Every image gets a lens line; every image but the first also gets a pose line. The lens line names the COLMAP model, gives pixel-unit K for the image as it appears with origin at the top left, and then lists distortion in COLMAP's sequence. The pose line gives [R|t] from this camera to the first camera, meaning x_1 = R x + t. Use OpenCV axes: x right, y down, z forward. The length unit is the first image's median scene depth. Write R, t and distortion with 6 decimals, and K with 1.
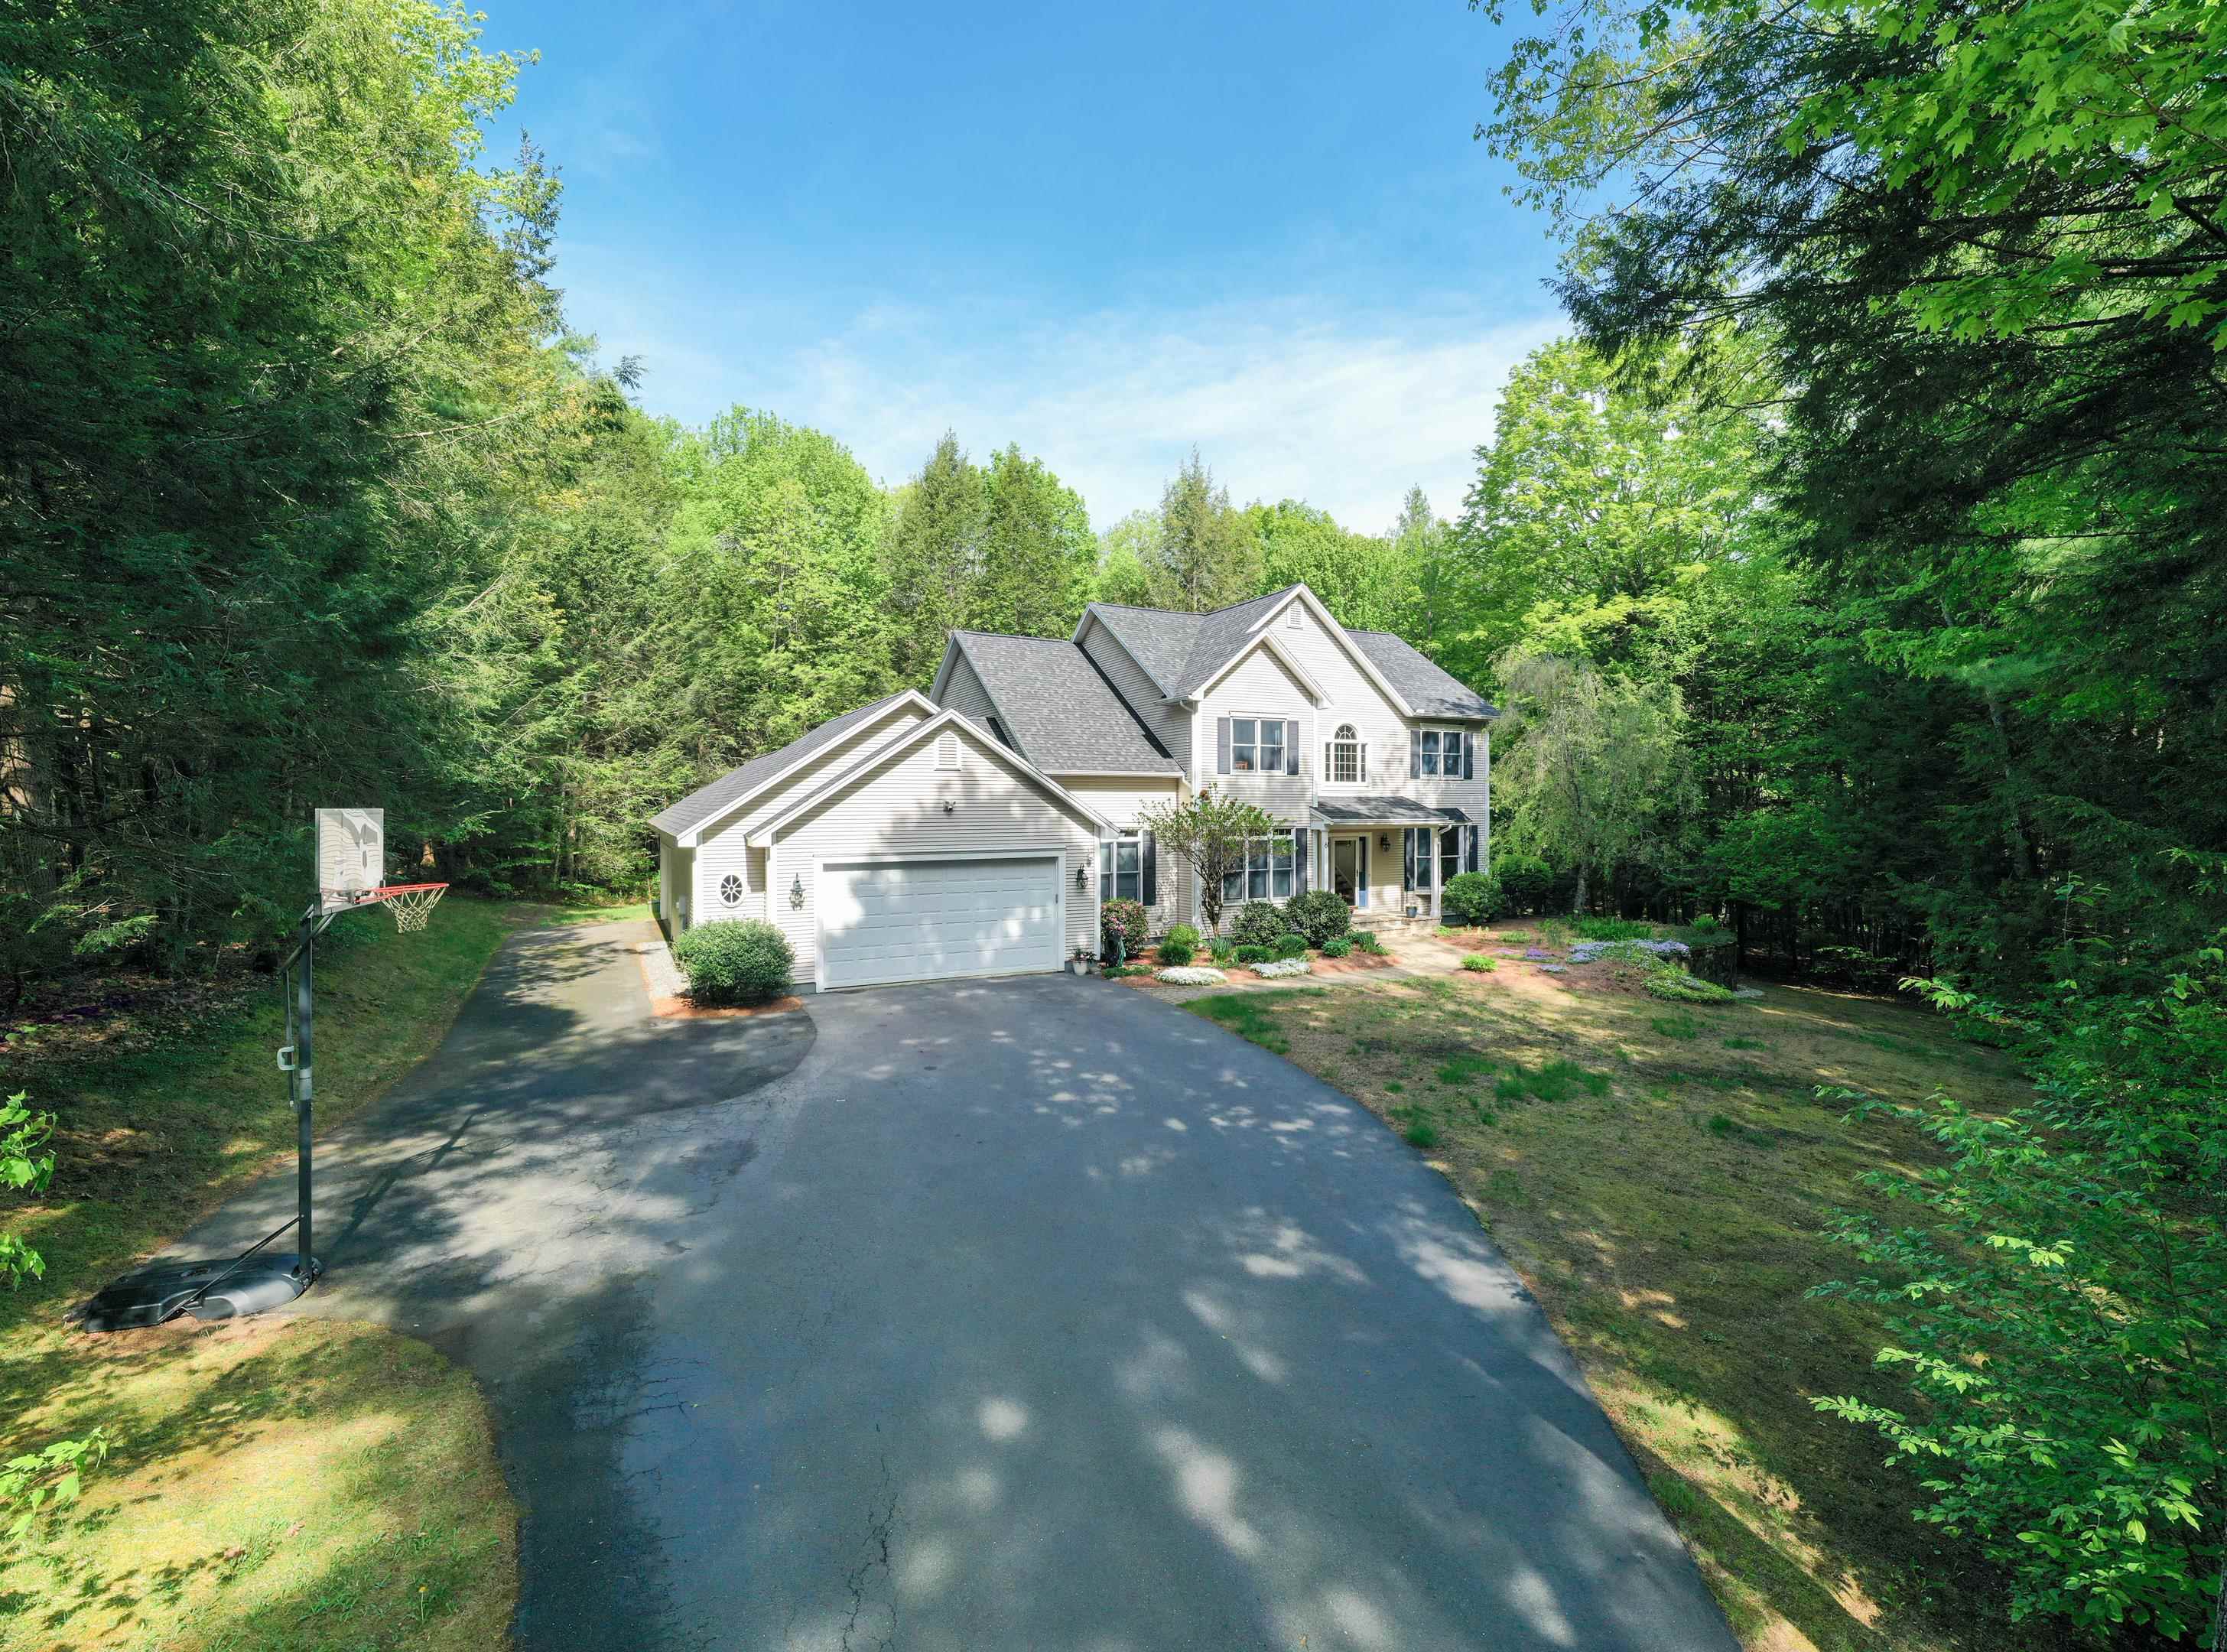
lens RADIAL K [[1019.9, 0, 1149.9], [0, 1019.9, 819.3], [0, 0, 1]] dist [-0.024030, -0.000019]
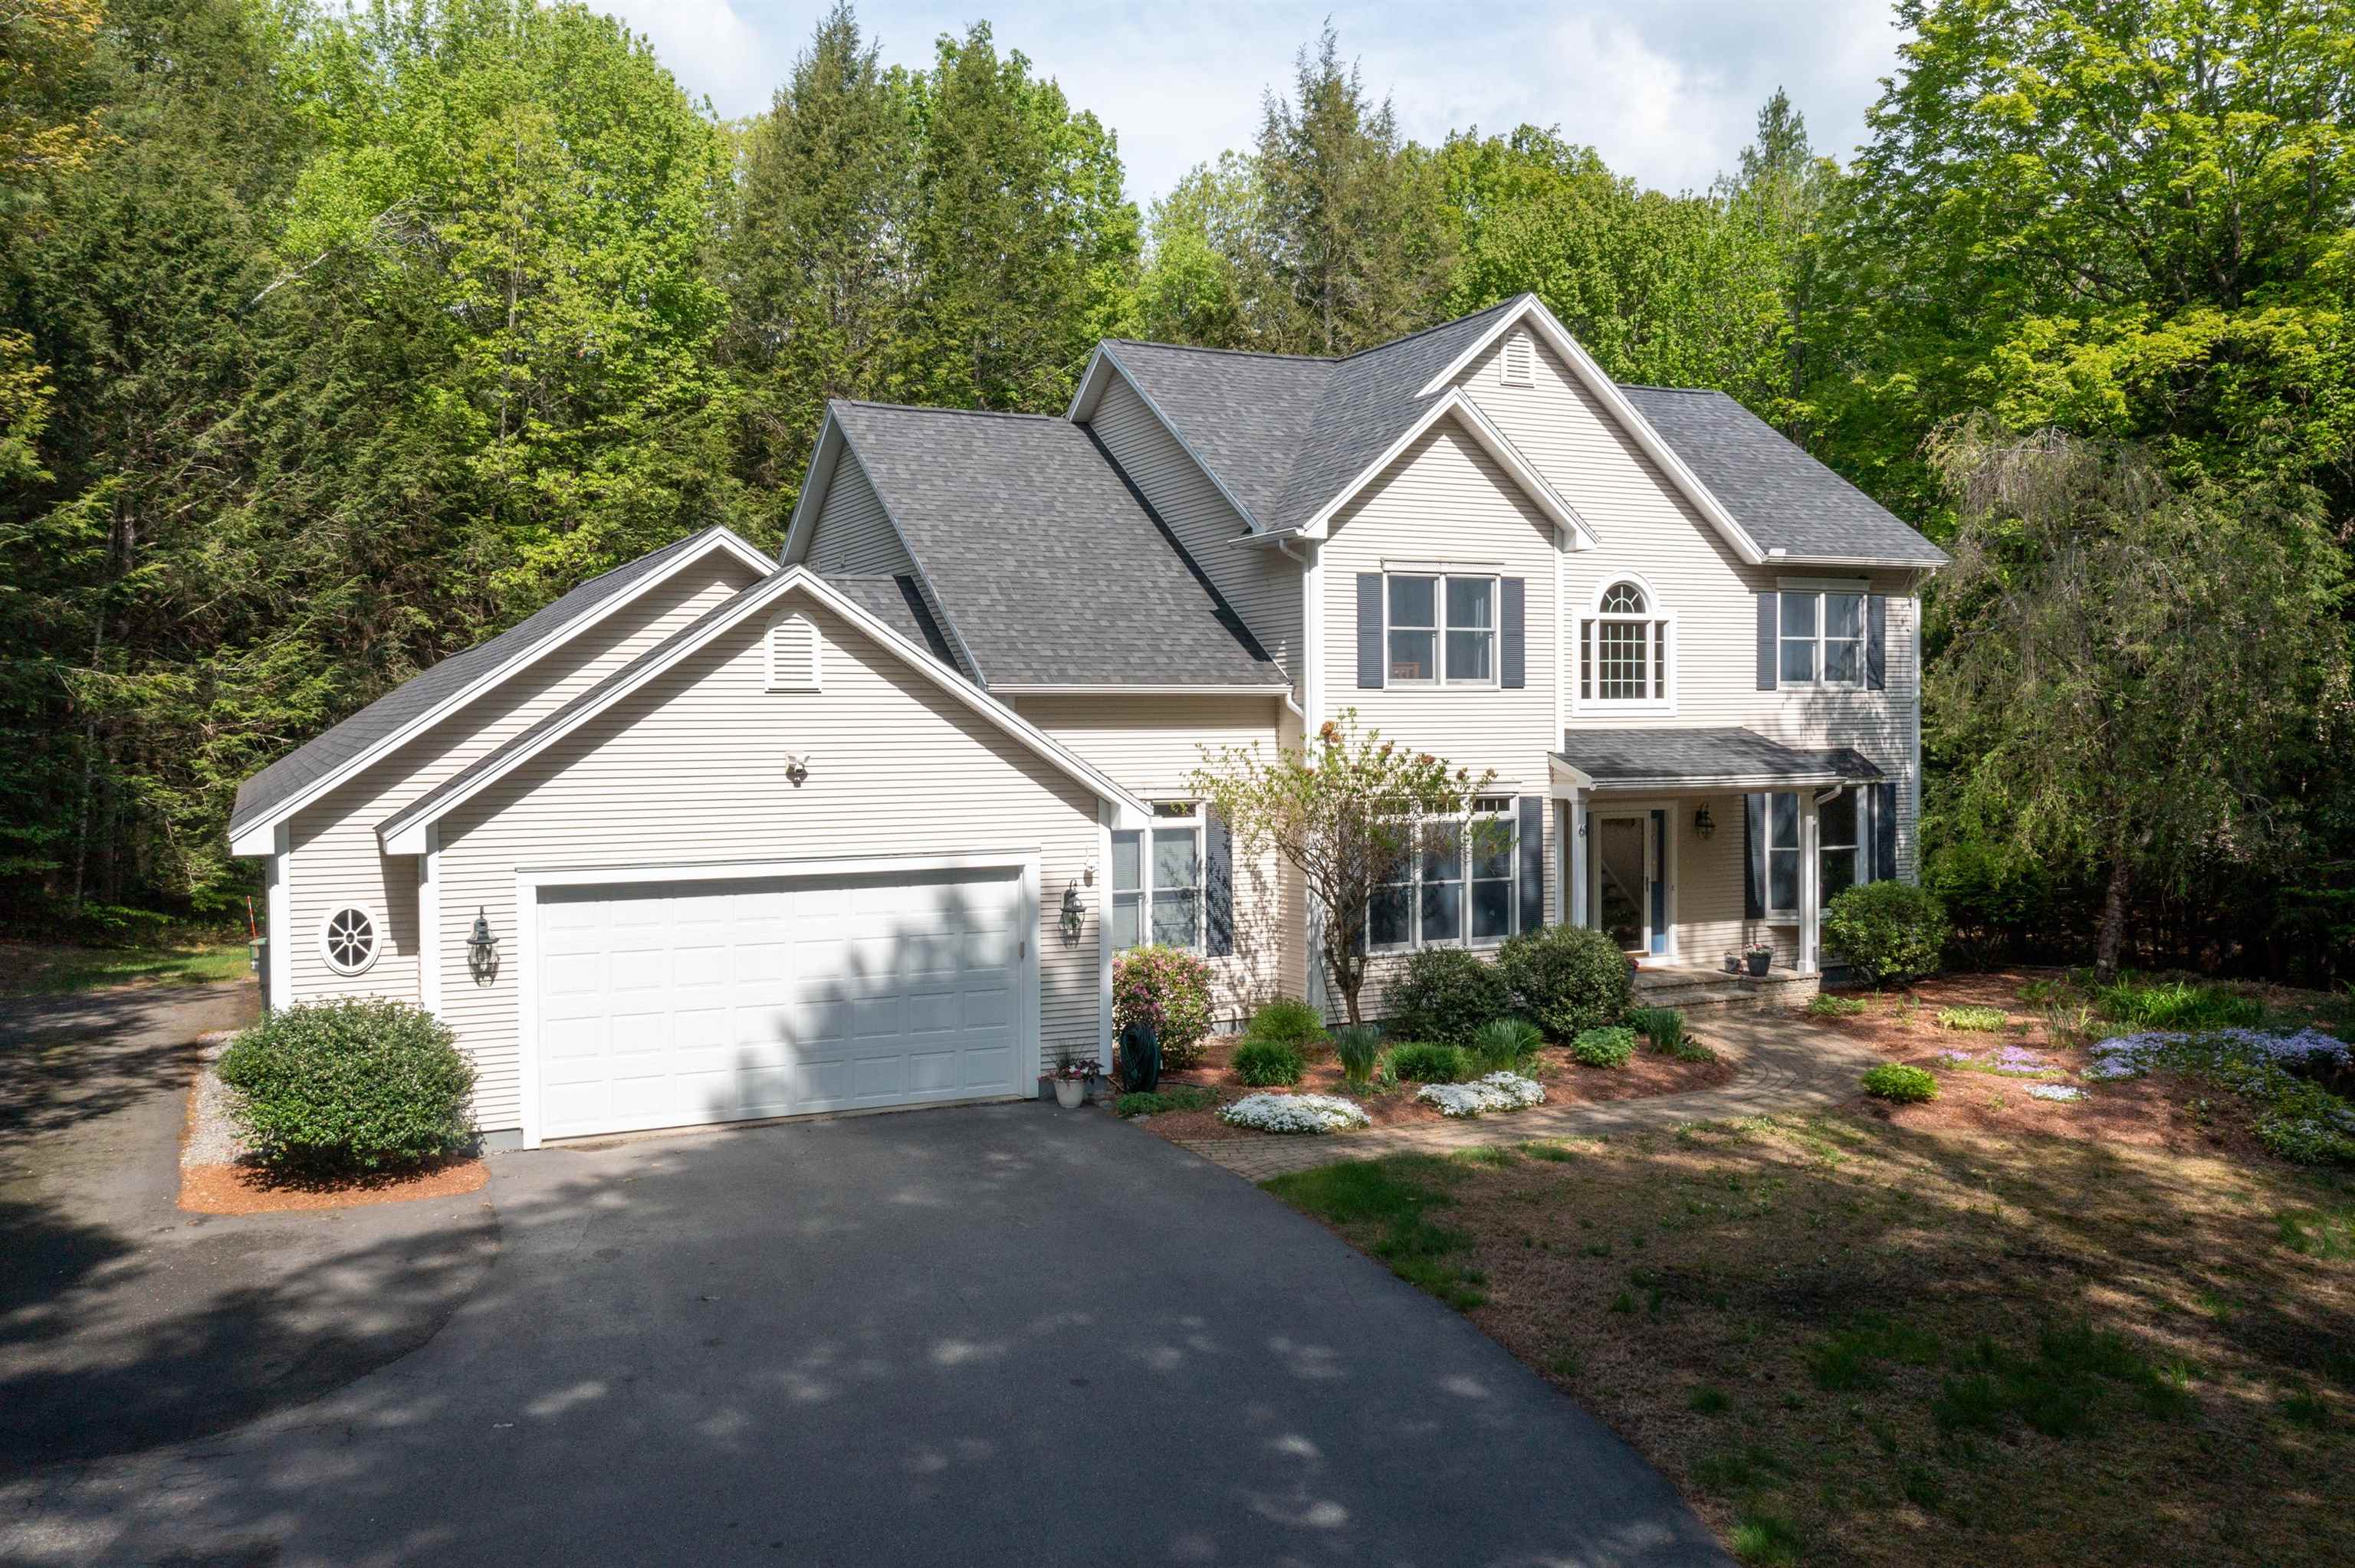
lens RADIAL K [[1939.3, 0, 1177.5], [0, 1939.3, 784.0], [0, 0, 1]] dist [-0.001372, -0.000623]
pose [[0.999022, -0.005566, -0.043871, 0.016998], [0.006388, 0.999806, 0.018632, -0.013583], [0.043759, -0.018894, 0.998863, 0.051597]]
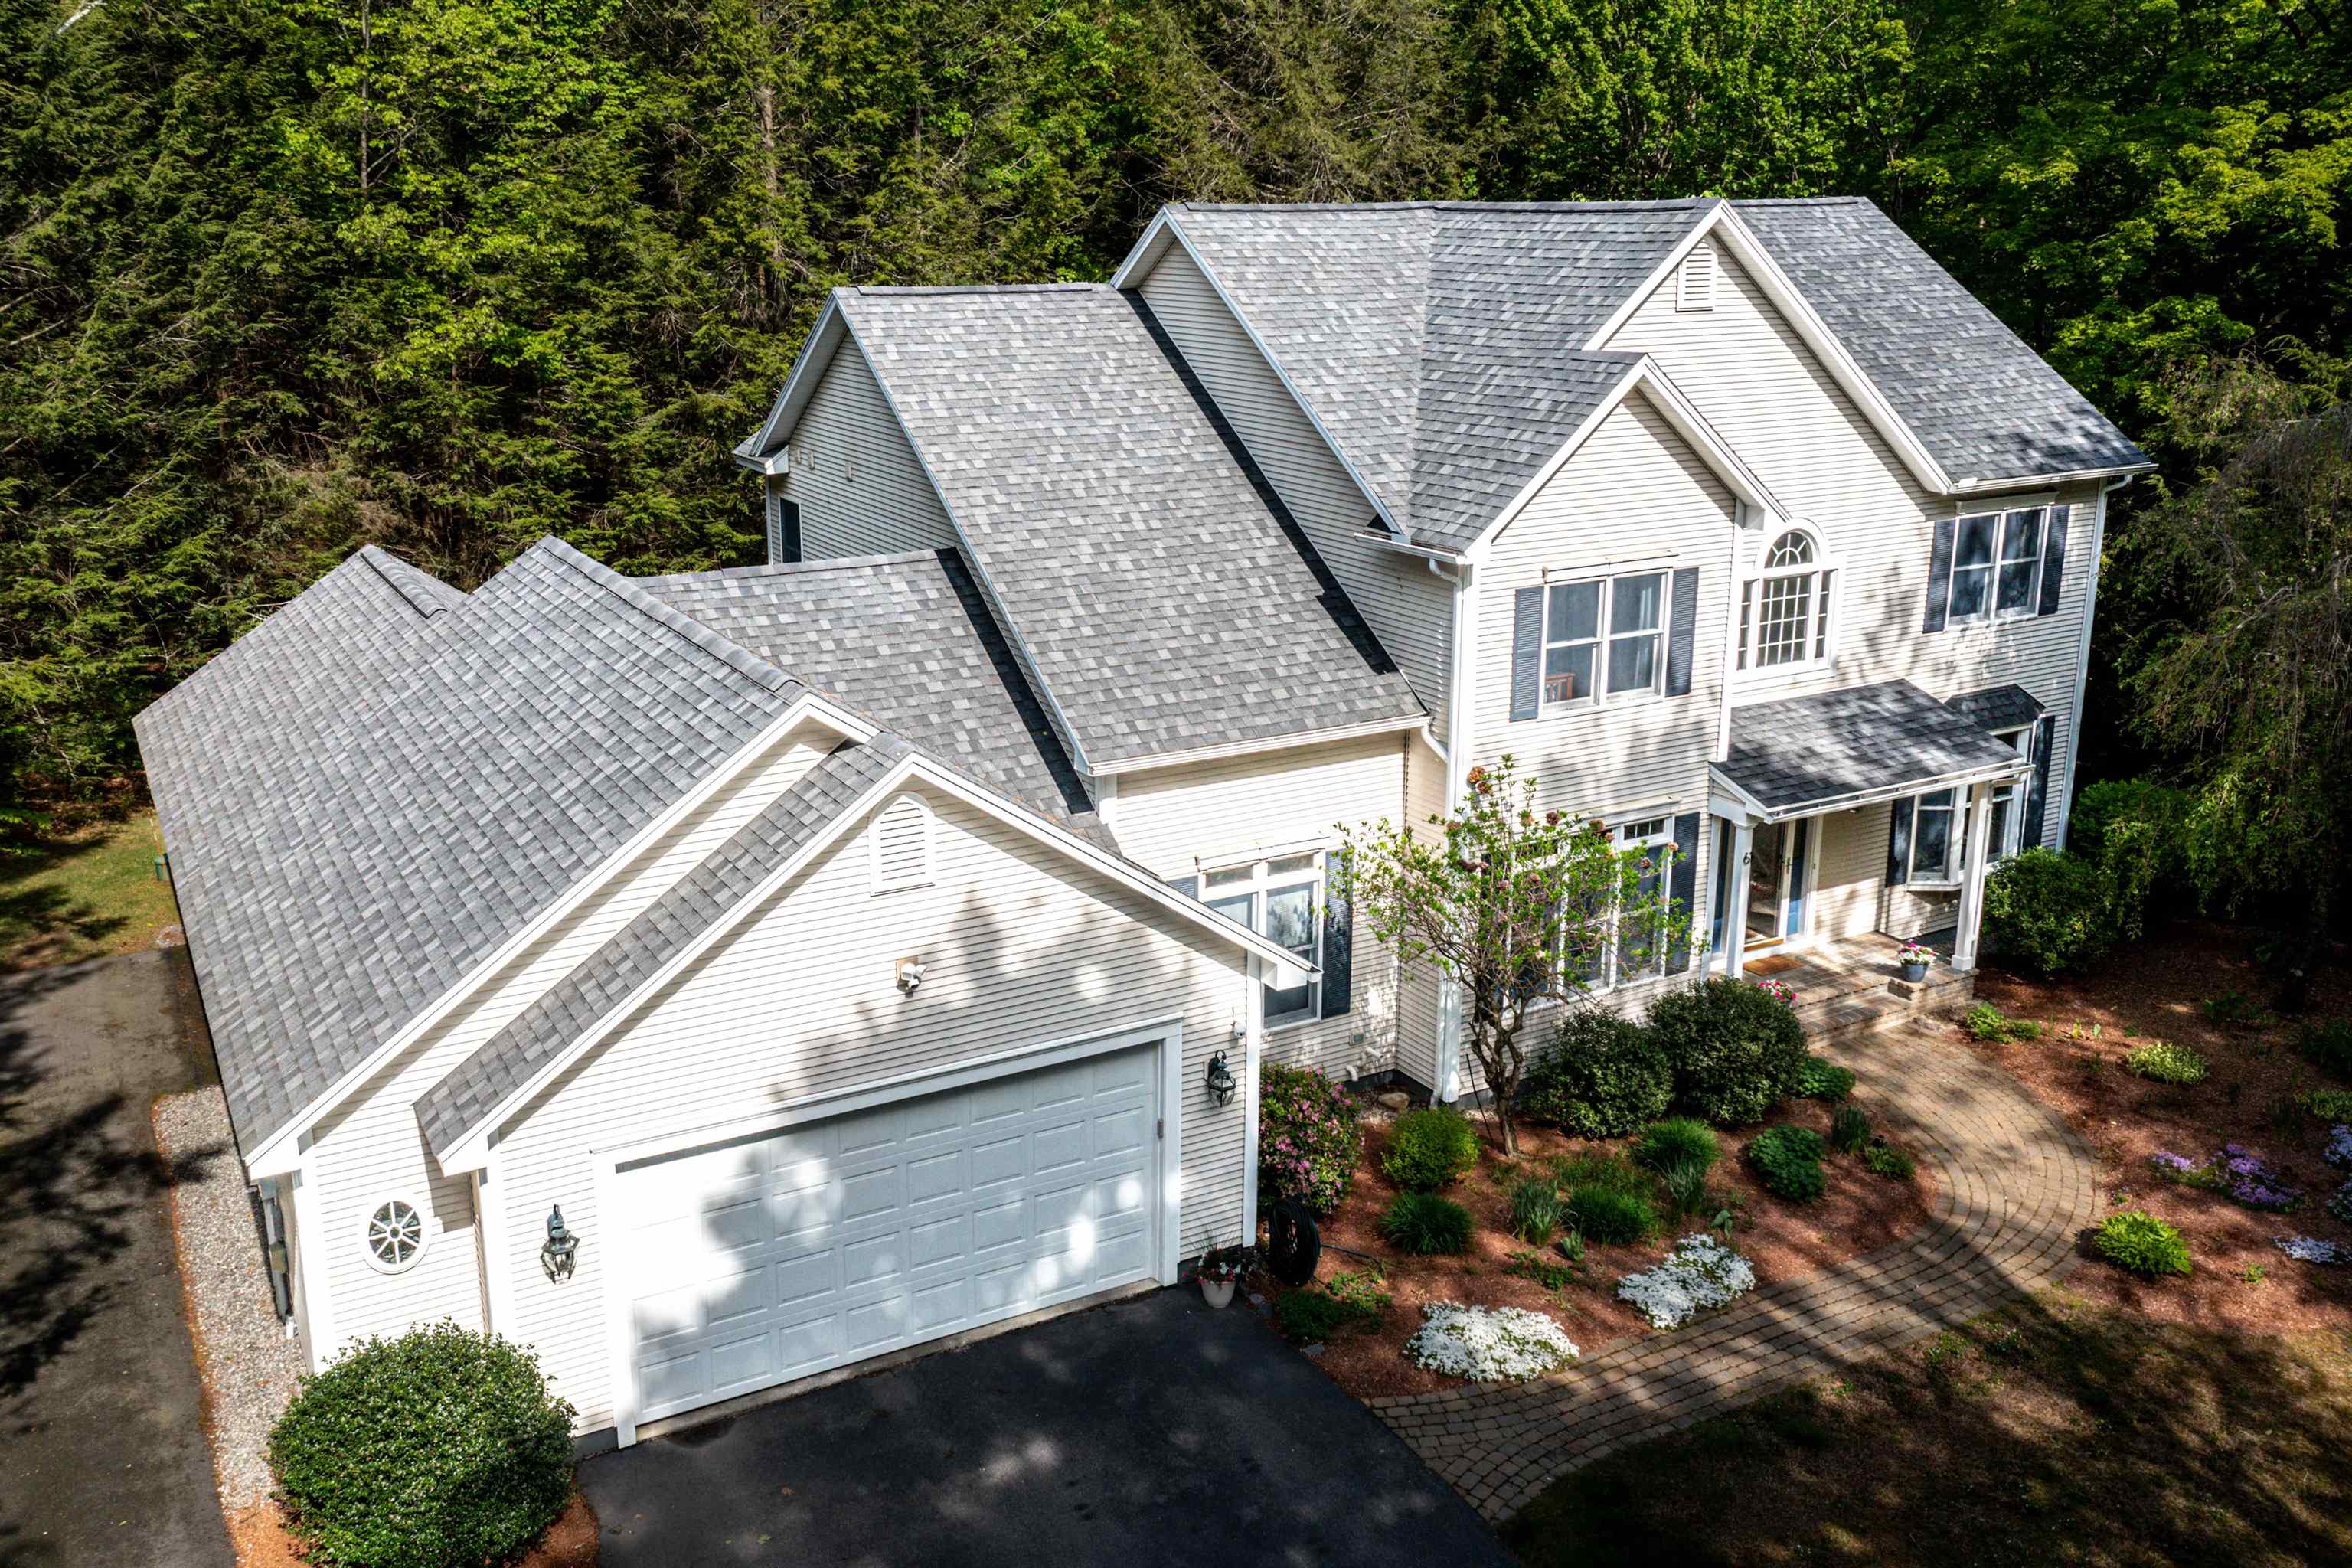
lens RADIAL K [[2028.4, 0, 1117.0], [0, 2028.4, 785.6], [0, 0, 1]] dist [0.000581, -0.001043]
pose [[0.999978, -0.004164, -0.005163, -0.072927], [0.005341, 0.967021, 0.254640, -0.189462], [0.003932, -0.254662, 0.967022, 0.161480]]
